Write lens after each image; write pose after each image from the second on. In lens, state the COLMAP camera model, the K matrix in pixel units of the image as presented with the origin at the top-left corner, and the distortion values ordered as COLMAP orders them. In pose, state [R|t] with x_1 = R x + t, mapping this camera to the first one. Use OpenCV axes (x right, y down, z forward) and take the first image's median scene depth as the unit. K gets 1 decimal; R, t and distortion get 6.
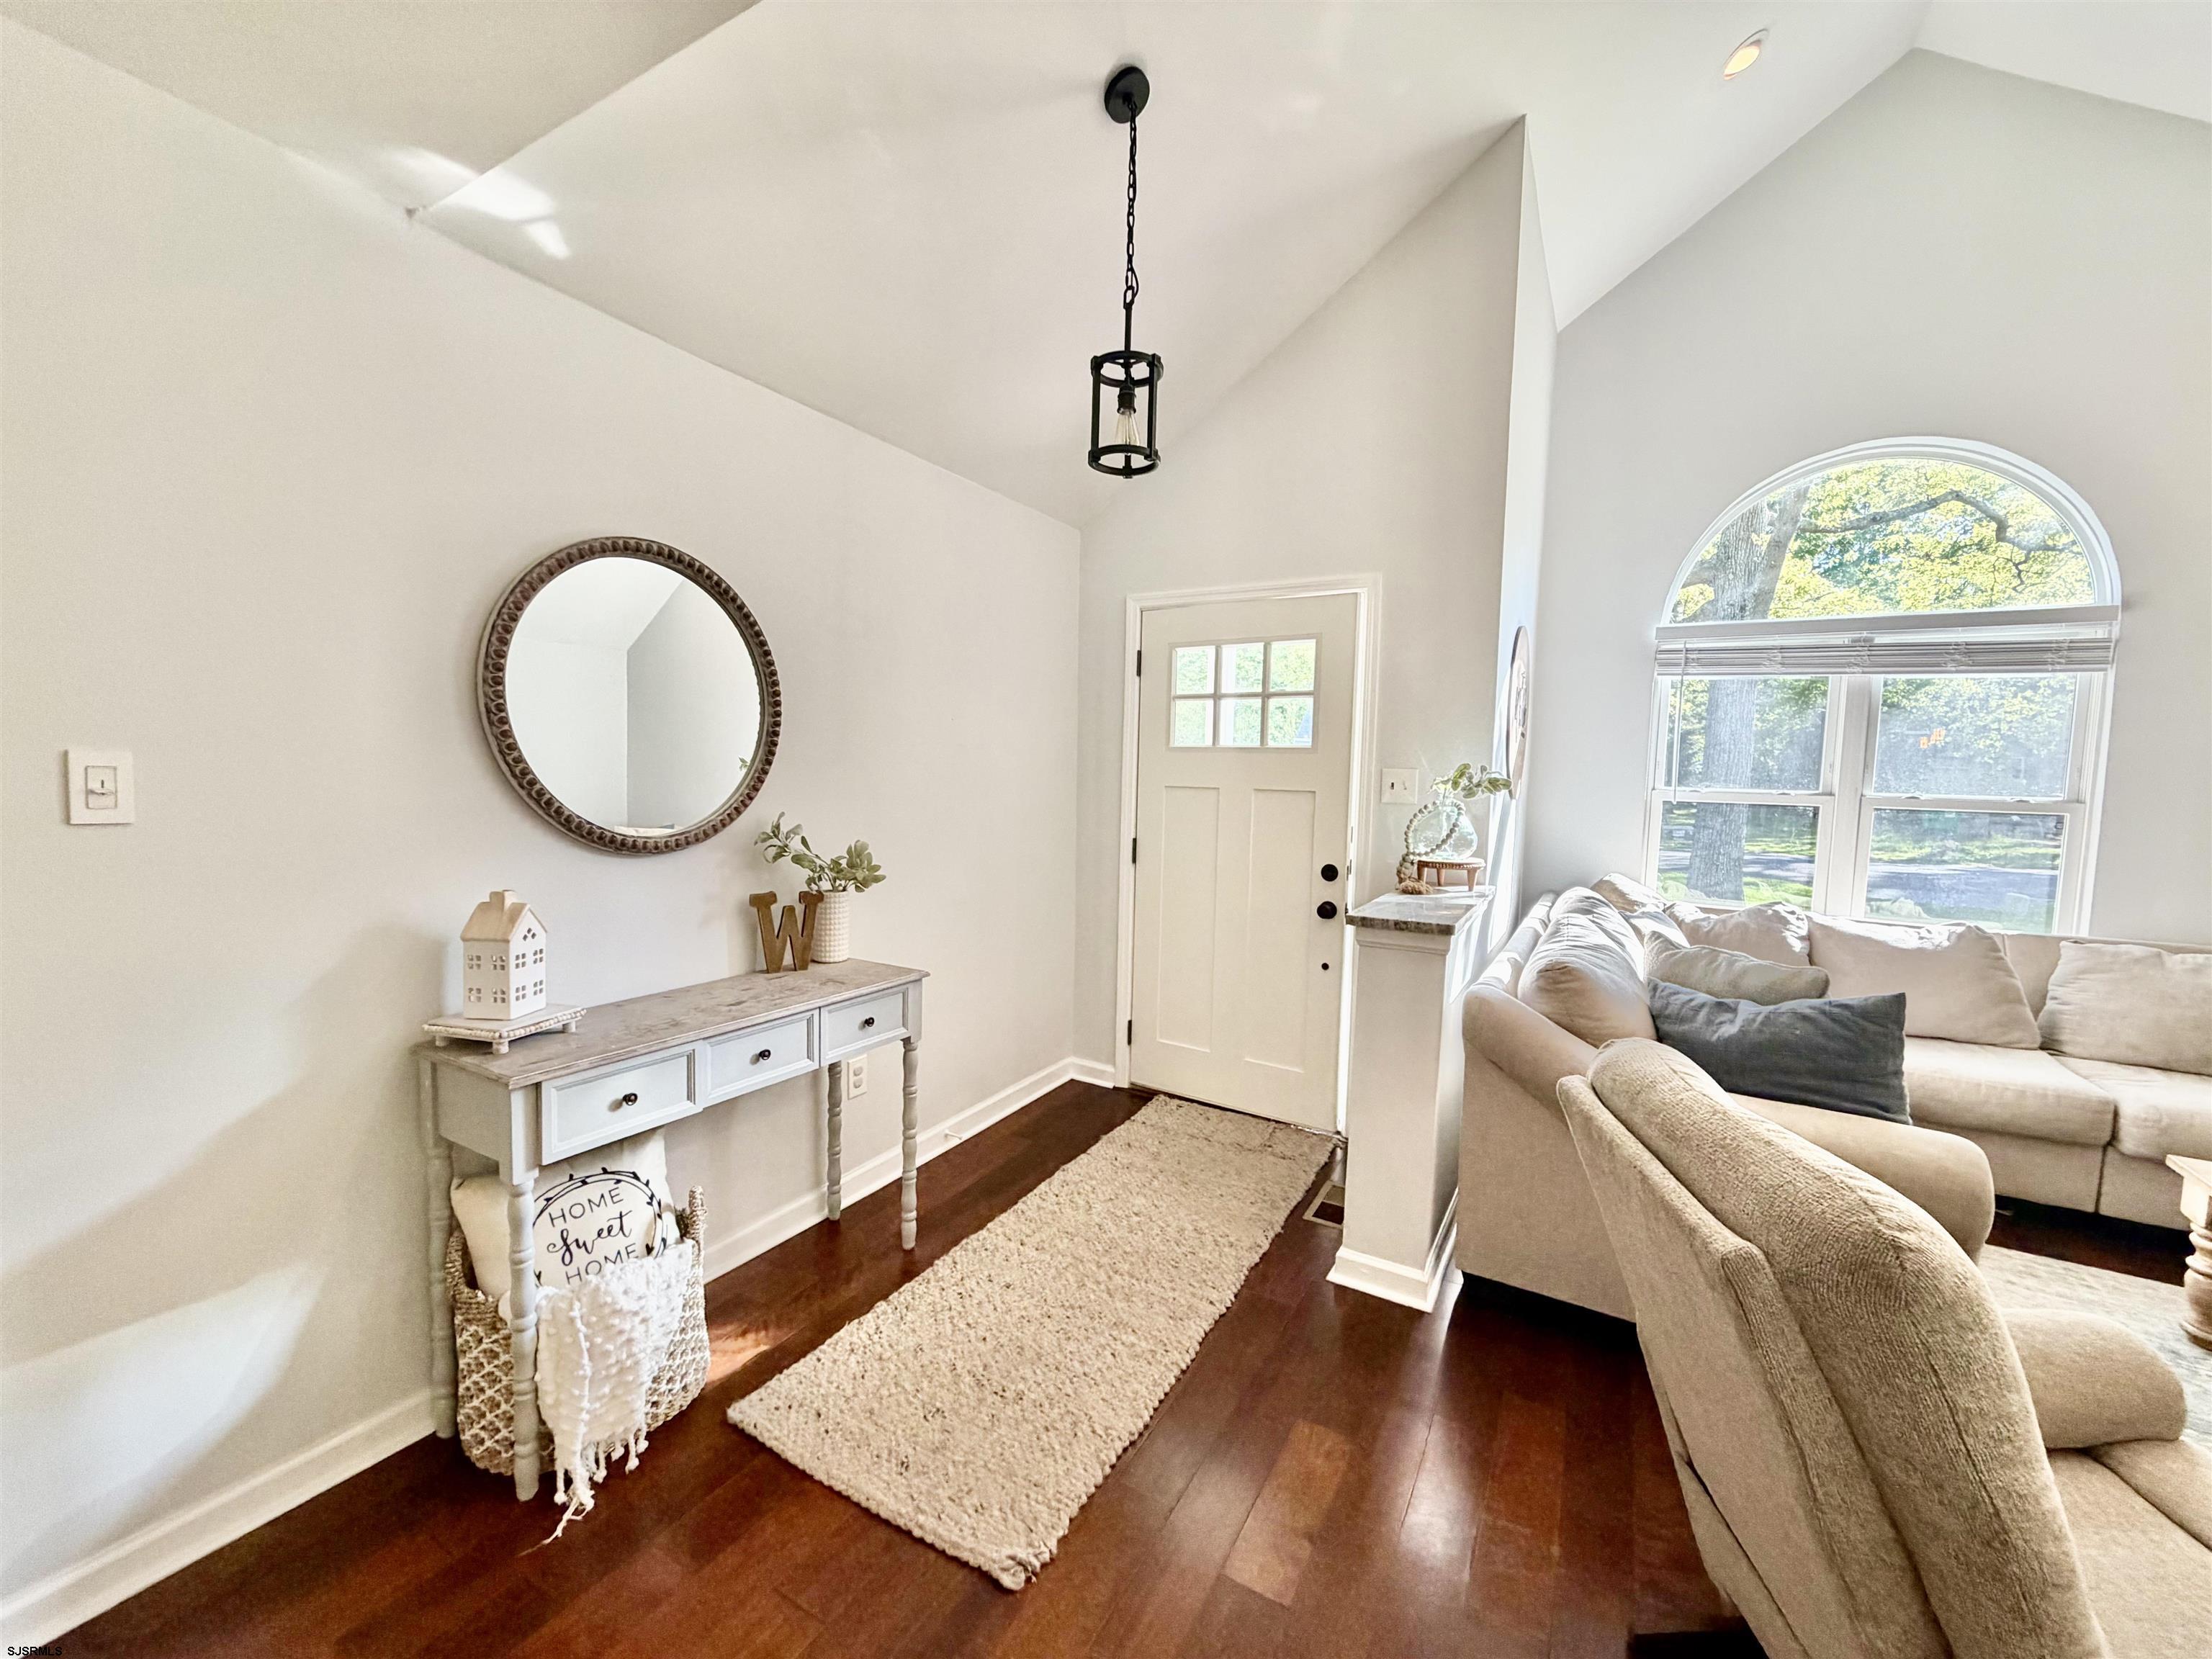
lens RADIAL K [[883.6, 0, 1094.9], [0, 883.6, 840.6], [0, 0, 1]] dist [-0.000636, -0.000063]
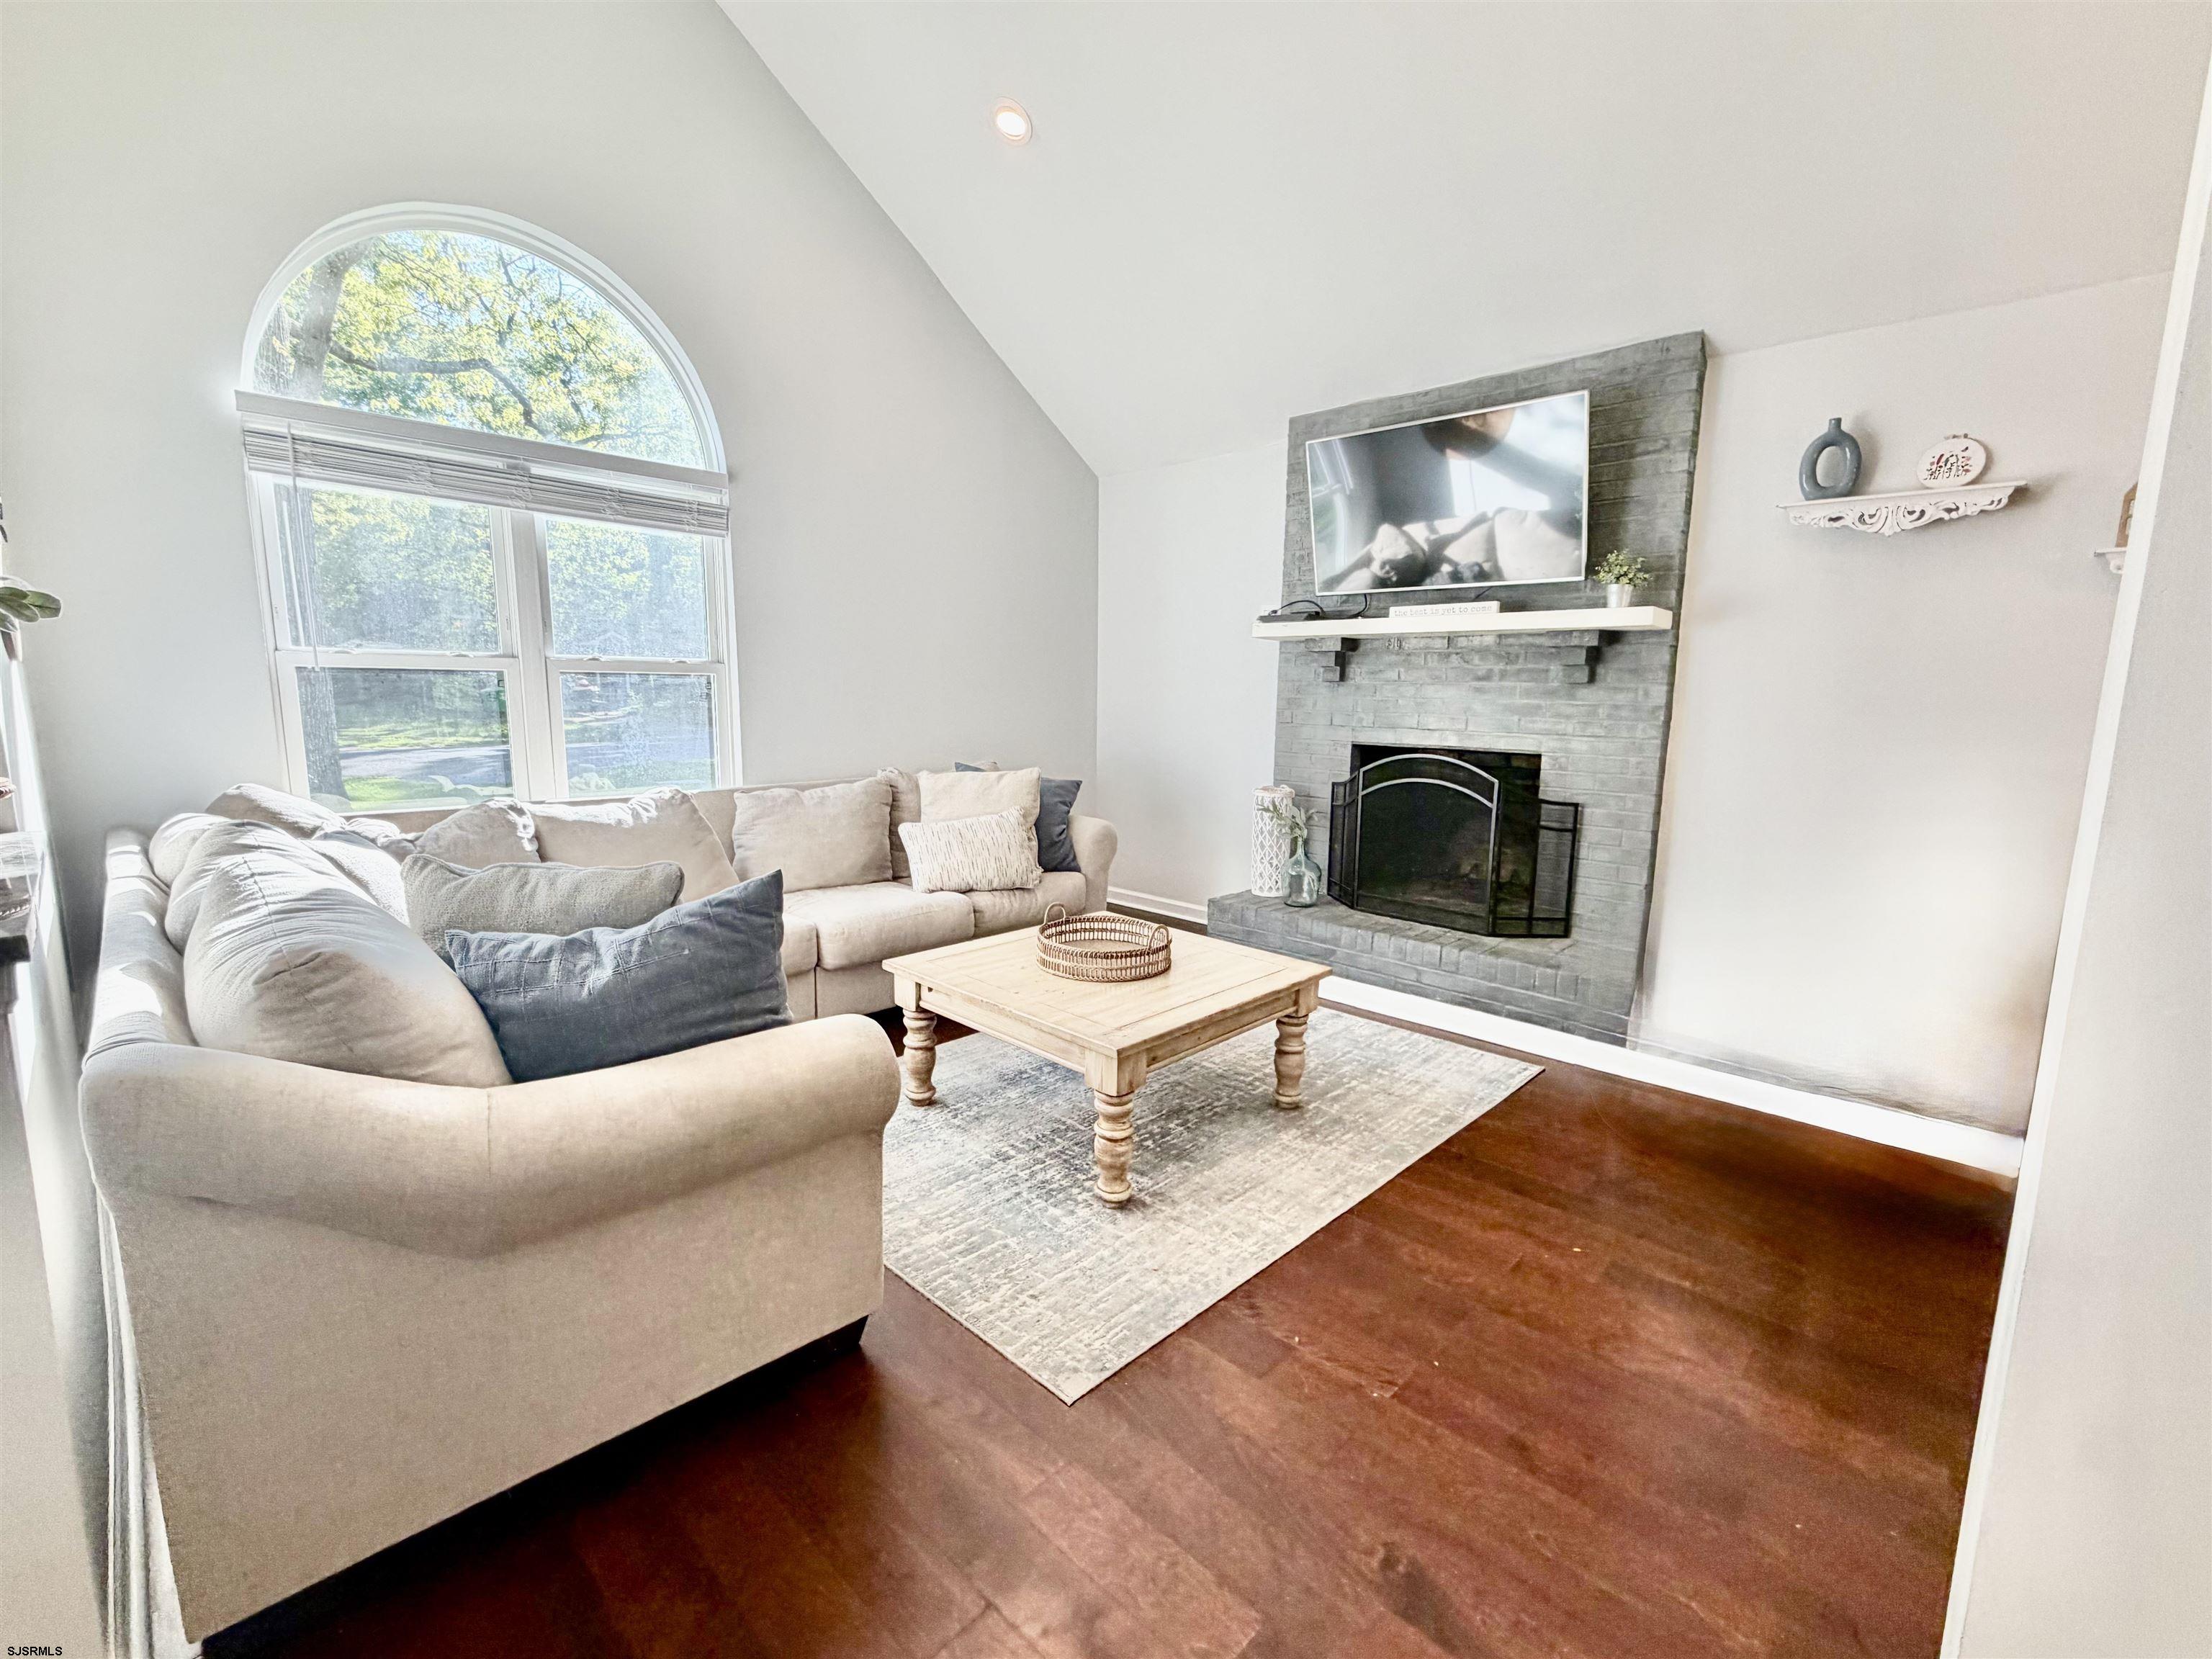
lens RADIAL K [[963.4, 0, 1120.6], [0, 963.4, 831.6], [0, 0, 1]] dist [-0.005255, -0.000485]
pose [[0.218704, -0.169443, 0.960967, 0.094708], [0.070885, 0.984965, 0.157542, 0.012911], [-0.973213, 0.033663, 0.227427, 0.377281]]
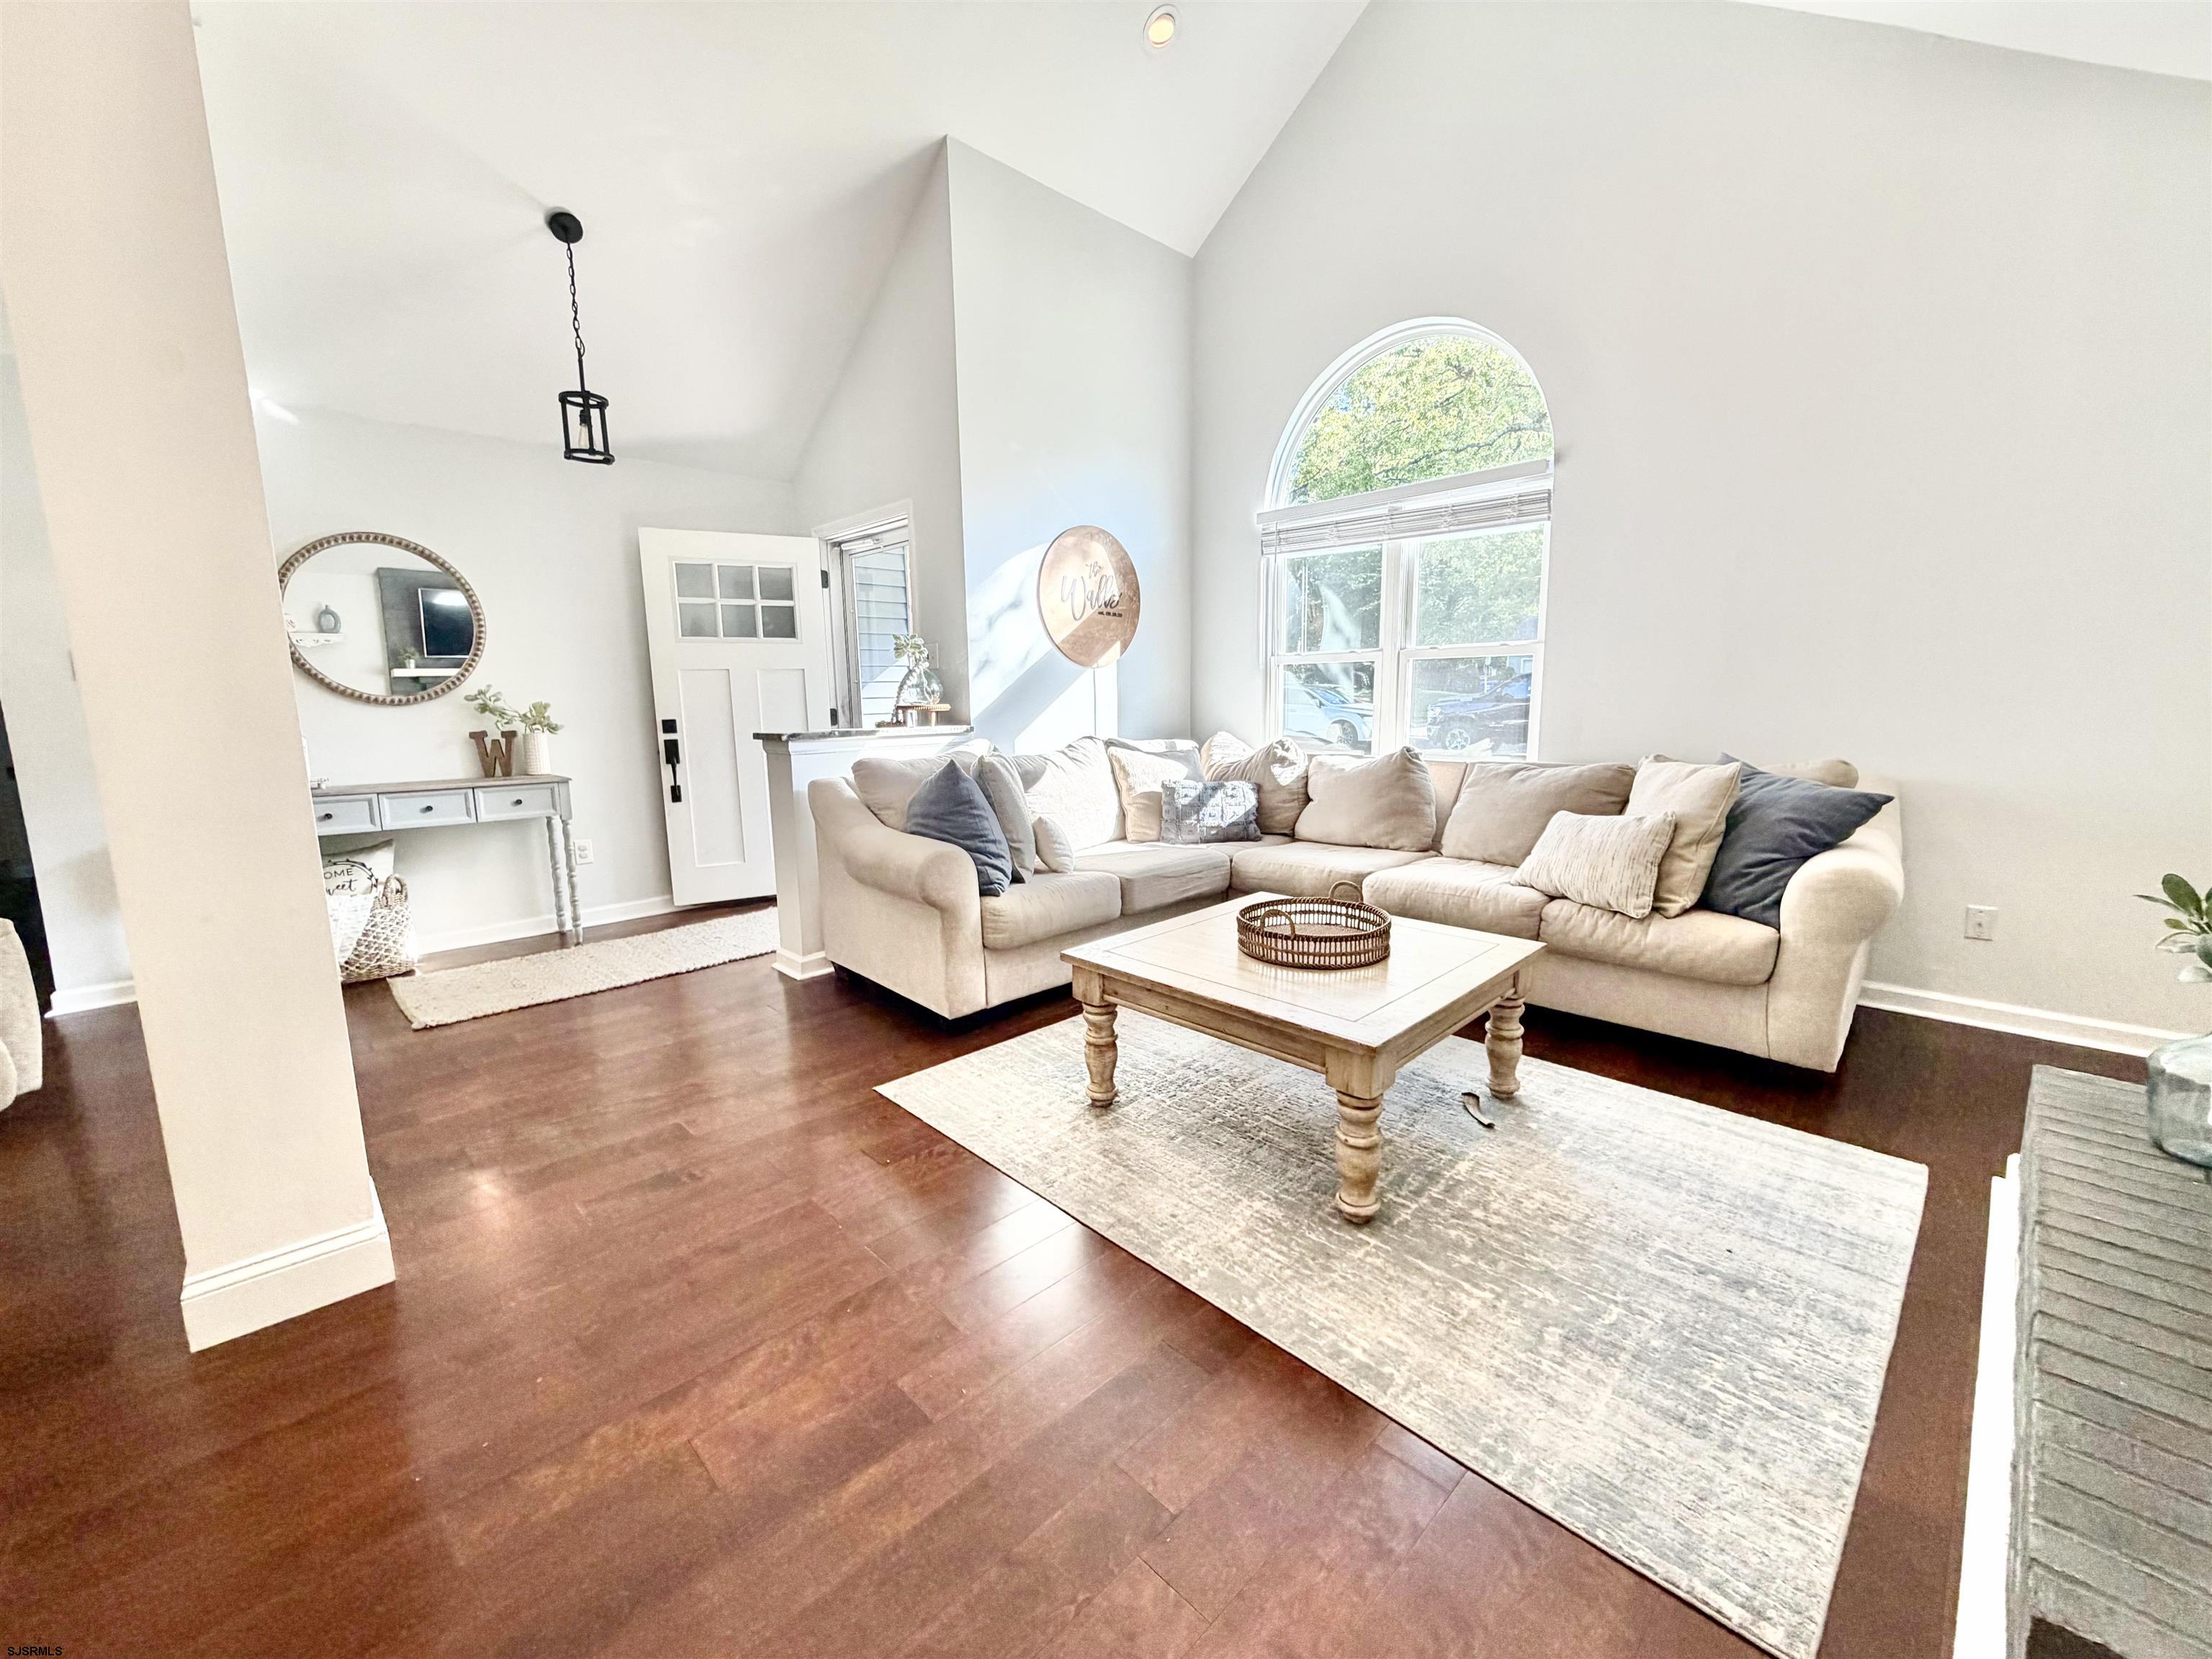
lens RADIAL K [[883.6, 0, 1076.8], [0, 883.6, 843.0], [0, 0, 1]] dist [-0.000636, -0.000063]
pose [[0.959790, 0.008584, -0.280586, 1.212796], [0.013261, 0.997030, 0.075865, 0.159060], [0.280404, -0.076535, 0.956826, -0.335326]]
